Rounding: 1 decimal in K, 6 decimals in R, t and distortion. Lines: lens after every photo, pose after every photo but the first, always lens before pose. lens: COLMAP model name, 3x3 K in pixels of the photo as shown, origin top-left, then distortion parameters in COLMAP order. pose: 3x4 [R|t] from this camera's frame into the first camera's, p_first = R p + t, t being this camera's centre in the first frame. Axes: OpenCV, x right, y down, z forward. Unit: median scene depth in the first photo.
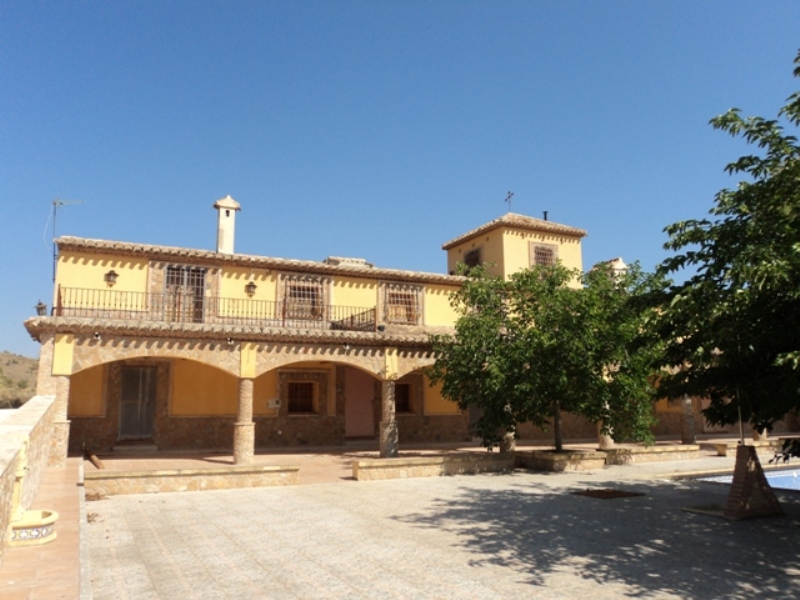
lens RADIAL K [[647.9, 0, 401.5], [0, 647.9, 299.7], [0, 0, 1]] dist [-0.029892, 0.023337]
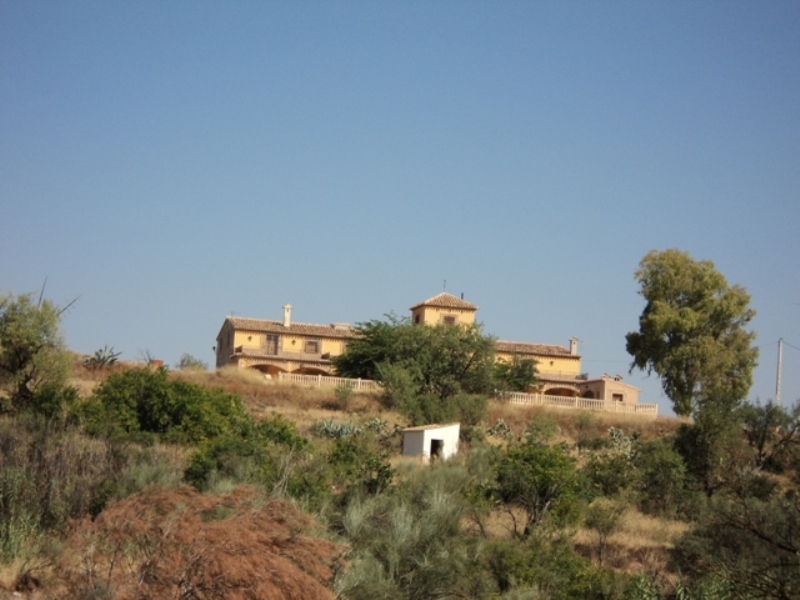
lens RADIAL K [[1983.6, 0, 400.0], [0, 1983.6, 300.6], [0, 0, 1]] dist [0.017715, 0.000000]
pose [[0.969541, 0.041681, -0.241357, 2.414276], [-0.029842, 0.998175, 0.052503, -0.696944], [0.243105, -0.043701, 0.969015, -7.640987]]
